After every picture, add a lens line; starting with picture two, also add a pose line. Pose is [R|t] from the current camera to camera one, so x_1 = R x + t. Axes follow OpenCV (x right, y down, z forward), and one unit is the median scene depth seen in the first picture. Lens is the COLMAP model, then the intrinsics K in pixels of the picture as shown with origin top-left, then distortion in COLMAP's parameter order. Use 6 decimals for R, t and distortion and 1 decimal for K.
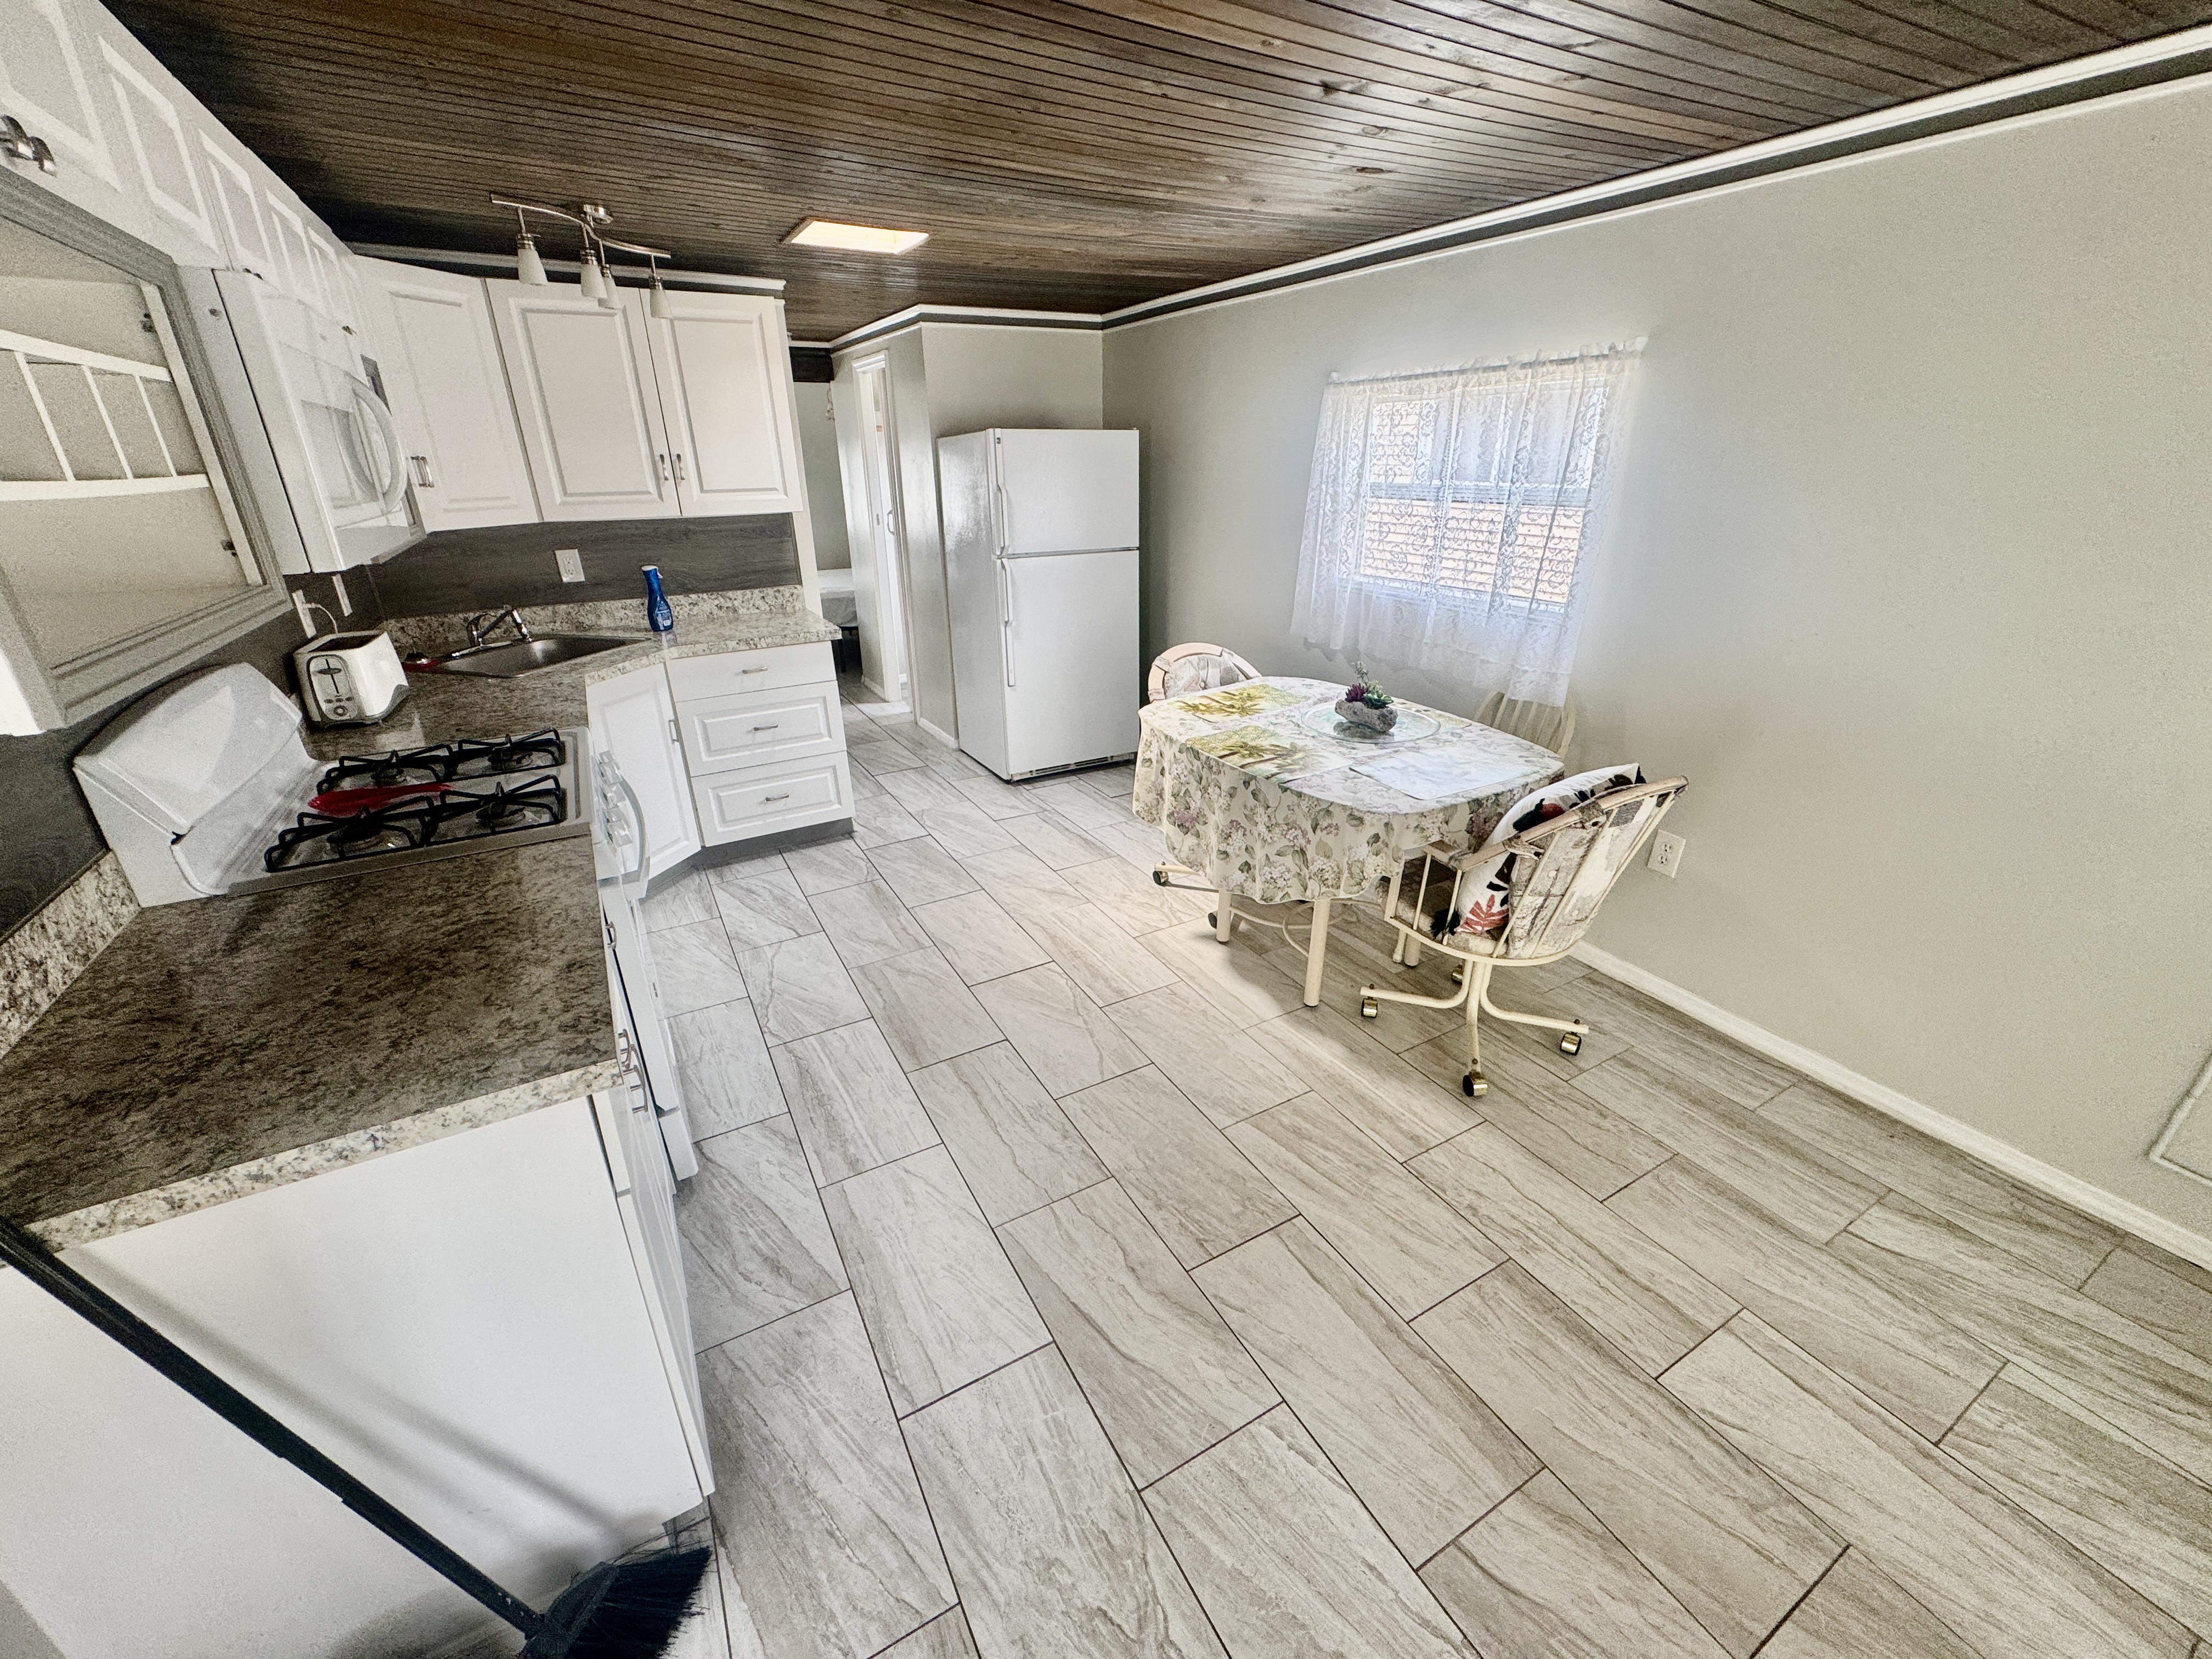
lens RADIAL K [[883.5, 0, 1102.0], [0, 883.5, 831.0], [0, 0, 1]] dist [-0.004553, -0.000018]
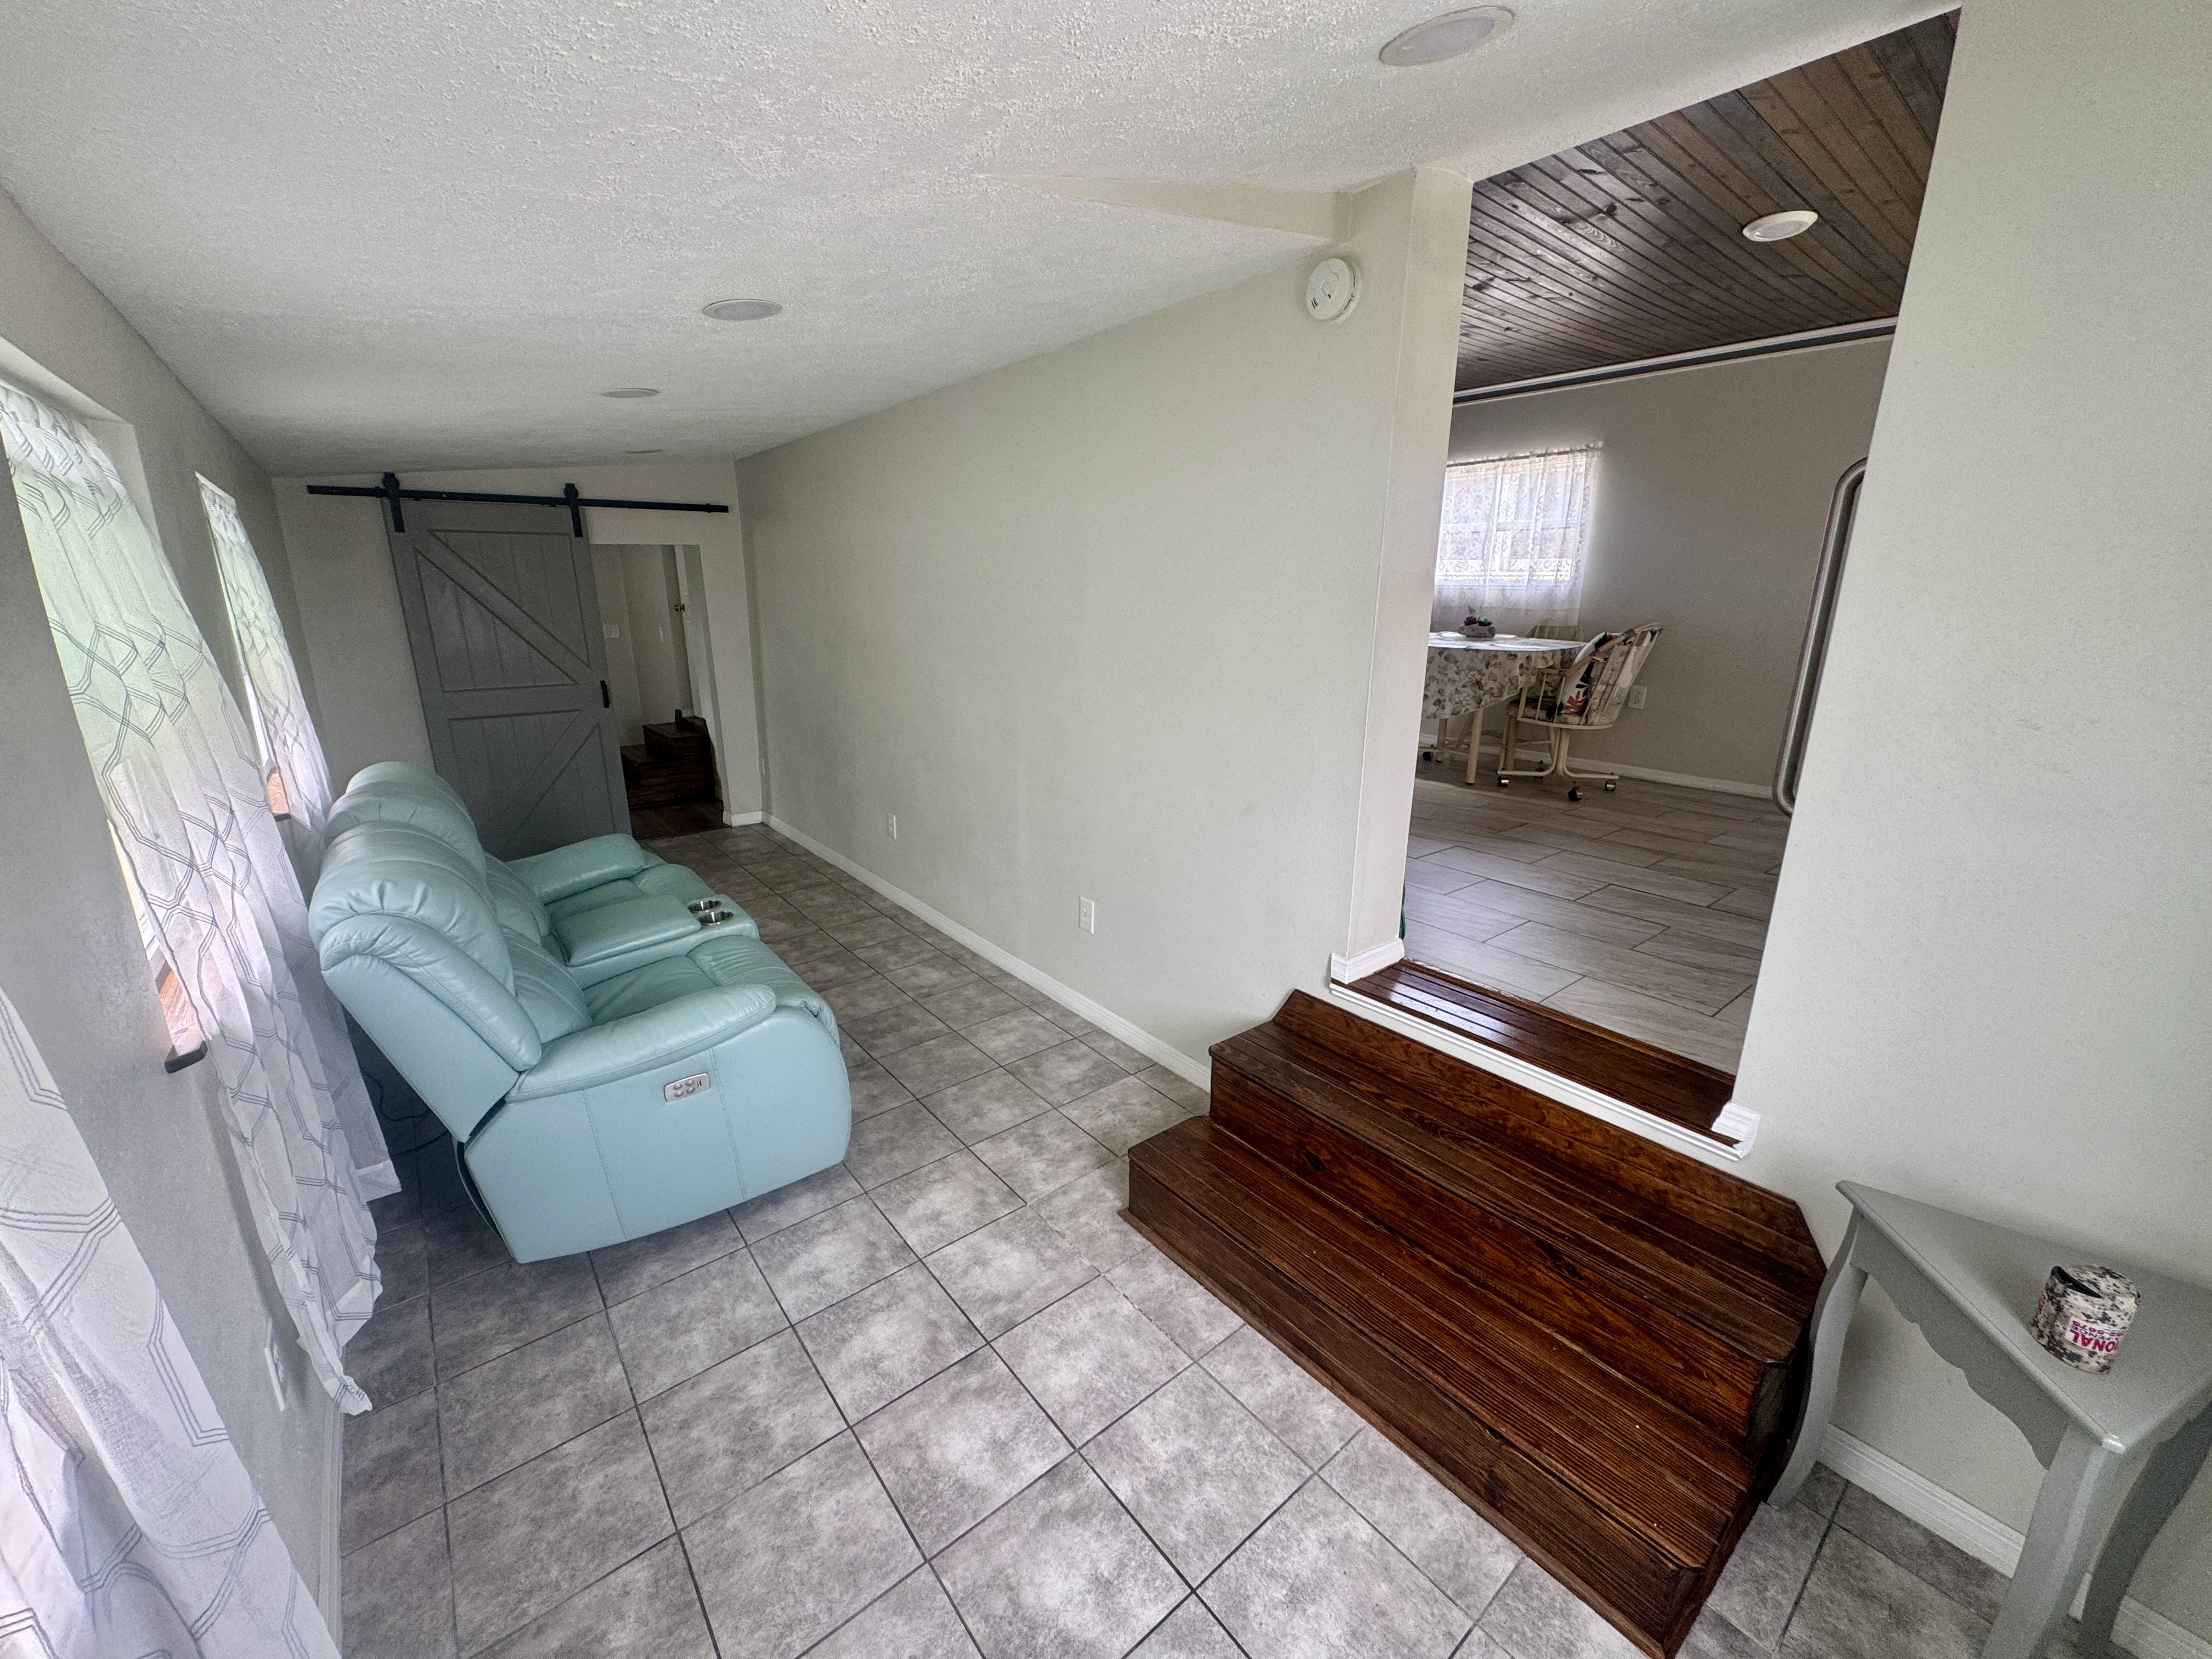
lens RADIAL K [[883.5, 0, 1115.5], [0, 883.5, 830.2], [0, 0, 1]] dist [-0.004553, -0.000018]
pose [[0.984556, -0.028667, 0.172706, -0.839403], [0.052376, 0.989552, -0.134329, 0.525923], [-0.167051, 0.141300, 0.975771, -0.657901]]
